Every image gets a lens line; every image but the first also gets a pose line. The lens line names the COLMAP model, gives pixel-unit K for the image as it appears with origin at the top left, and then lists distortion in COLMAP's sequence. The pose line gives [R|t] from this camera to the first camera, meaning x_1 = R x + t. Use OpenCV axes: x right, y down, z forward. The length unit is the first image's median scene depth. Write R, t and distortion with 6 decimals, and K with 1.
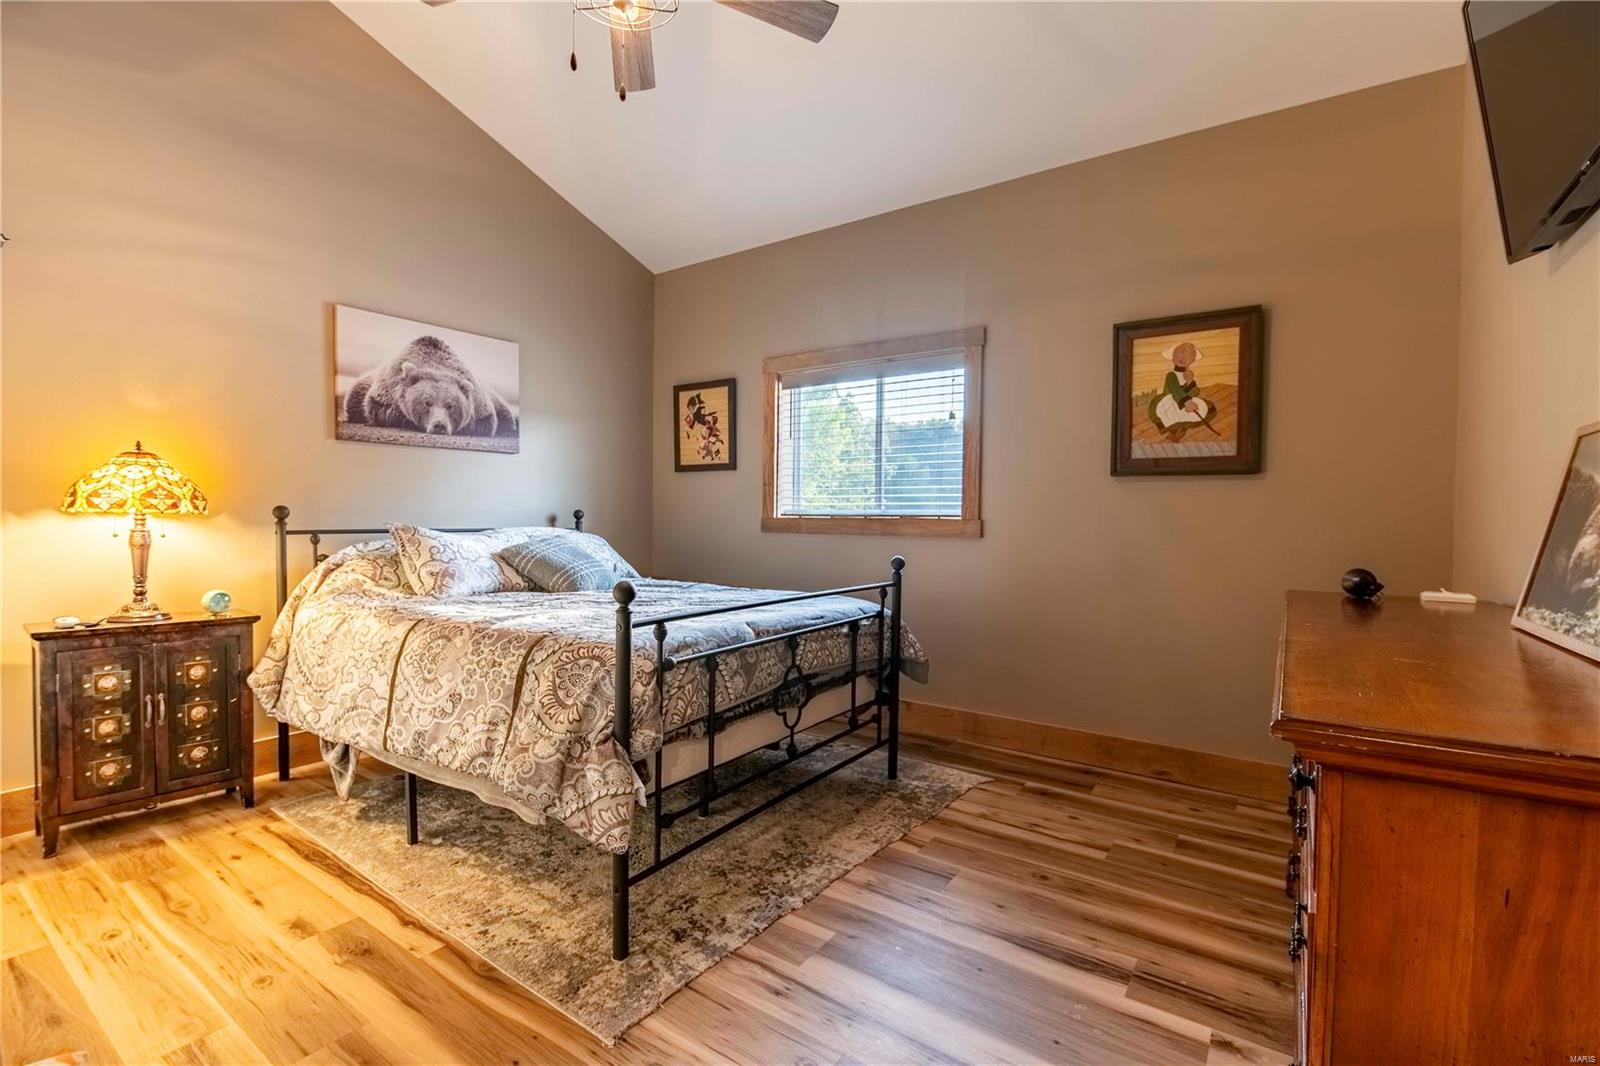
lens RADIAL K [[687.7, 0, 799.8], [0, 687.7, 535.2], [0, 0, 1]] dist [-0.001160, -0.006727]
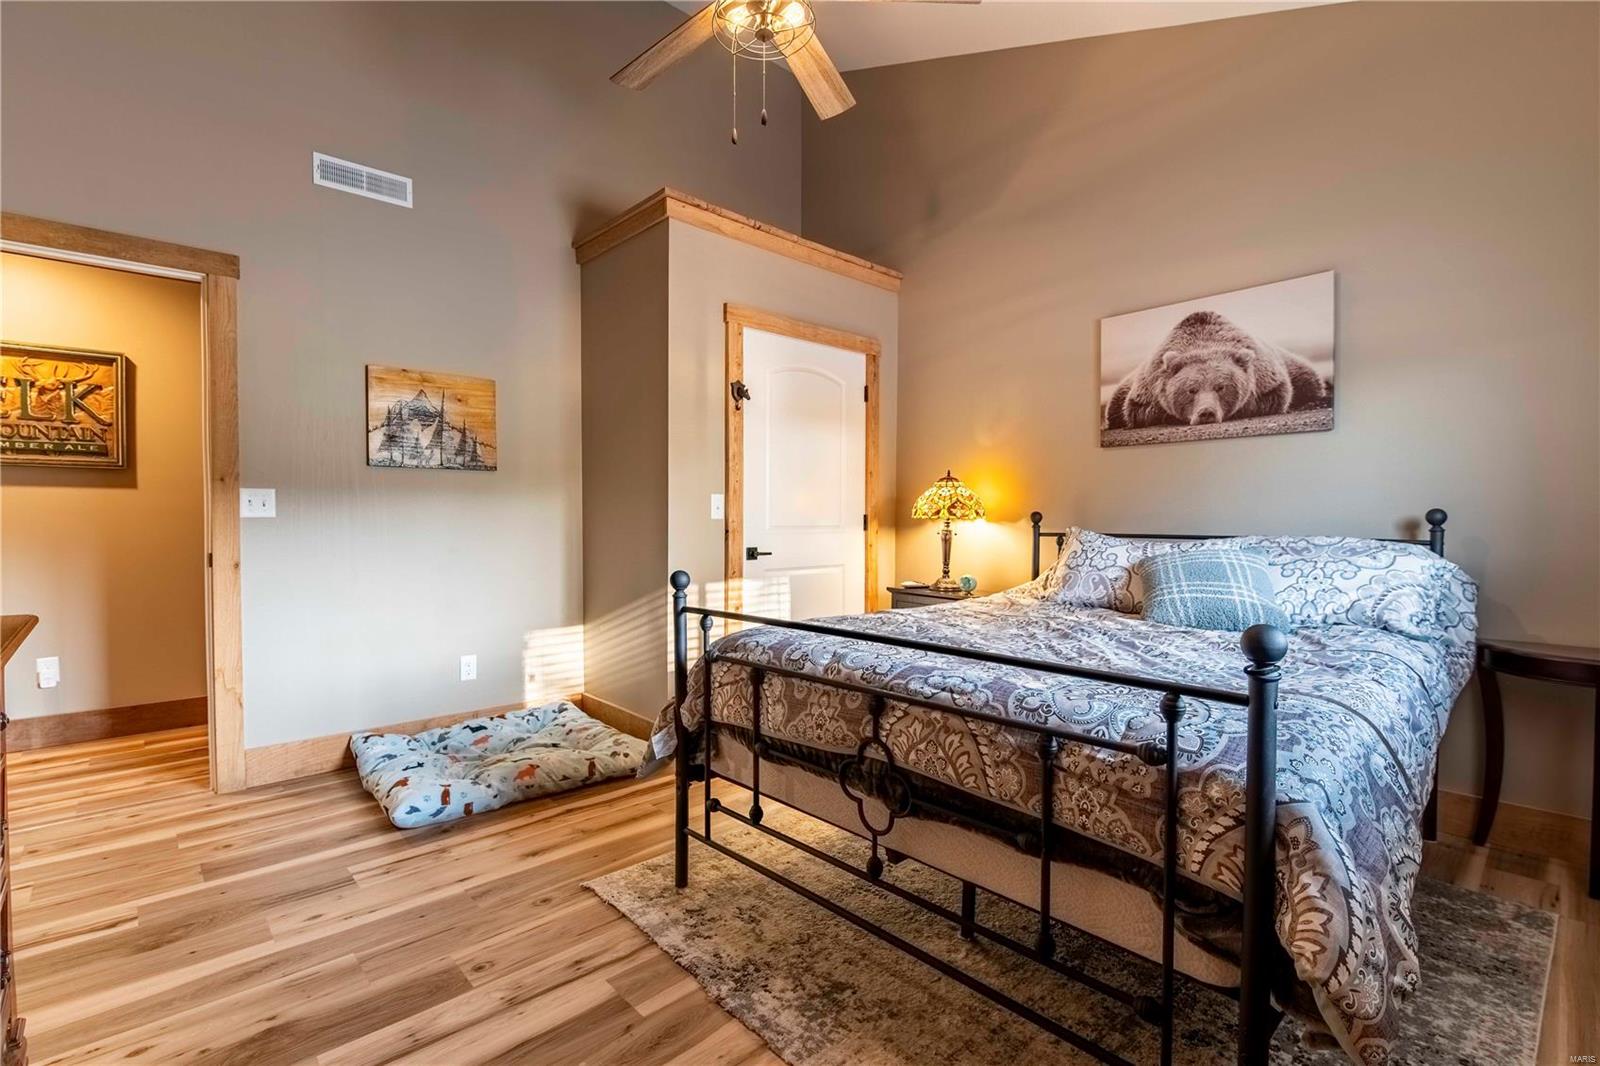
lens RADIAL K [[687.7, 0, 799.8], [0, 687.7, 535.2], [0, 0, 1]] dist [-0.001160, -0.006727]
pose [[-0.175477, 0.014791, -0.984372, 0.446091], [-0.025060, 0.999496, 0.019486, -0.012298], [0.984164, 0.028088, -0.175018, 0.710699]]
